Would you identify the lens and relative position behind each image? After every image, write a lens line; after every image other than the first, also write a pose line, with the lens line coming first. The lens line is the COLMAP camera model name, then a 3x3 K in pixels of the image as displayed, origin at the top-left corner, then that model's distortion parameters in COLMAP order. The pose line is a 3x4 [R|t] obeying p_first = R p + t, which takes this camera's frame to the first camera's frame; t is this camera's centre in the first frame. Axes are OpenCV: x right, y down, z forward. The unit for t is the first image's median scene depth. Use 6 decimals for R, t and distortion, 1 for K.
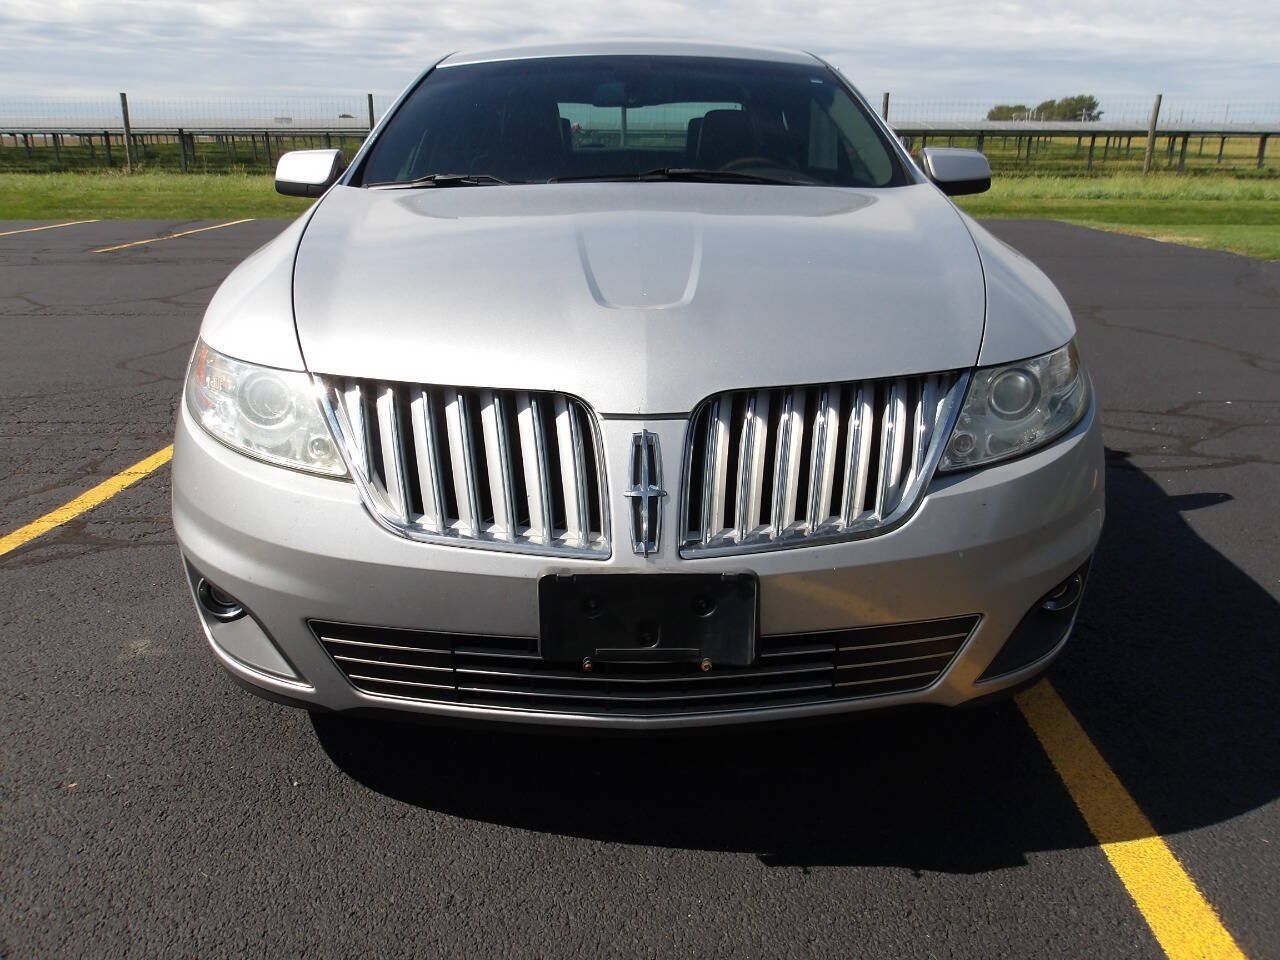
lens RADIAL K [[1055.7, 0, 640.0], [0, 1055.7, 480.0], [0, 0, 1]] dist [-0.006368, 0.013842]
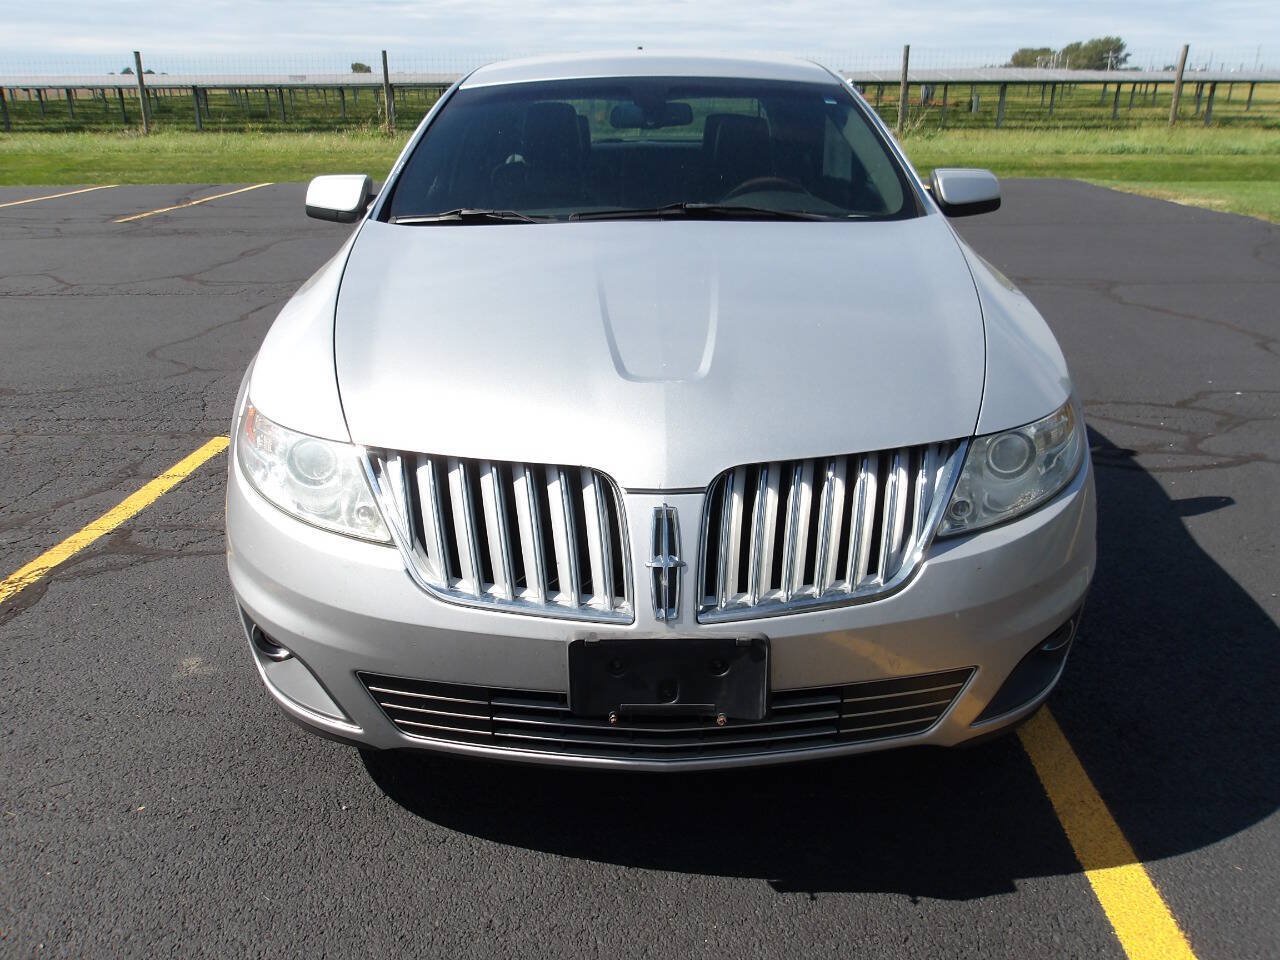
lens RADIAL K [[1055.7, 0, 640.0], [0, 1055.7, 480.0], [0, 0, 1]] dist [-0.006368, 0.013842]
pose [[0.999866, -0.002307, -0.016176, -0.002866], [0.003055, 0.998921, 0.046345, -0.104059], [0.016052, -0.046388, 0.998795, -0.070016]]
